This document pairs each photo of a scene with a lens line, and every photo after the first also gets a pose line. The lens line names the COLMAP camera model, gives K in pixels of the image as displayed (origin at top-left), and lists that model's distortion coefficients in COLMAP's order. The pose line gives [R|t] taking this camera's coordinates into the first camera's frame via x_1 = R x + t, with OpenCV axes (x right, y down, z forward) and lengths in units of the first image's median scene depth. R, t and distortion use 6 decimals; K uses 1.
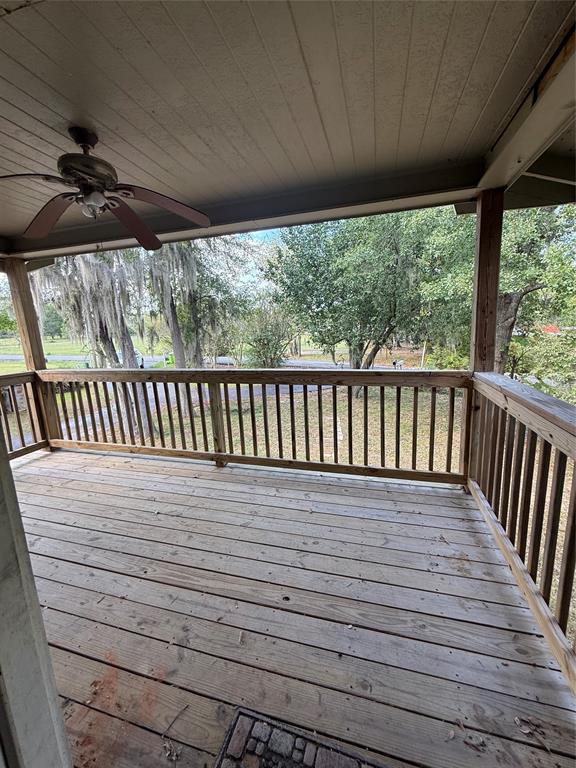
lens RADIAL K [[308.2, 0, 287.9], [0, 308.2, 383.5], [0, 0, 1]] dist [0.000596, 0.000759]
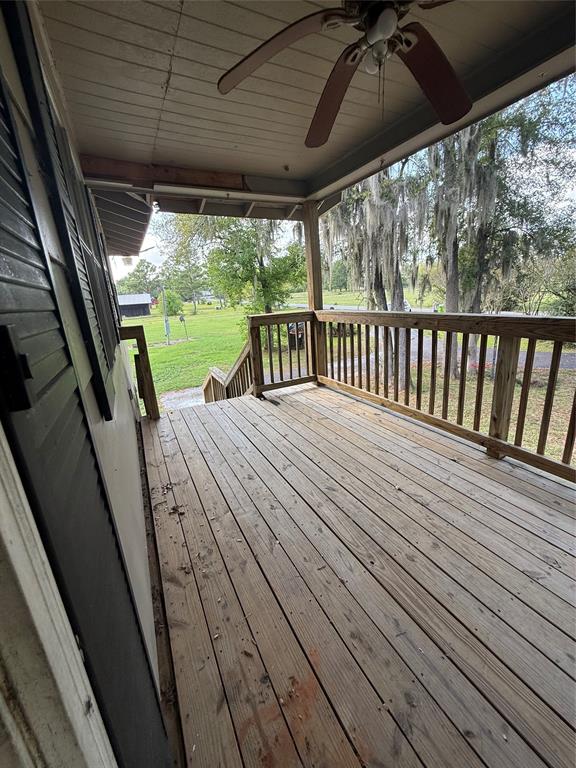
lens RADIAL K [[308.2, 0, 288.8], [0, 308.2, 379.6], [0, 0, 1]] dist [0.000596, 0.000759]
pose [[0.691041, 0.192049, -0.696836, -0.075964], [-0.096675, 0.979952, 0.174205, 0.016171], [0.716322, -0.053016, 0.695753, 0.164223]]
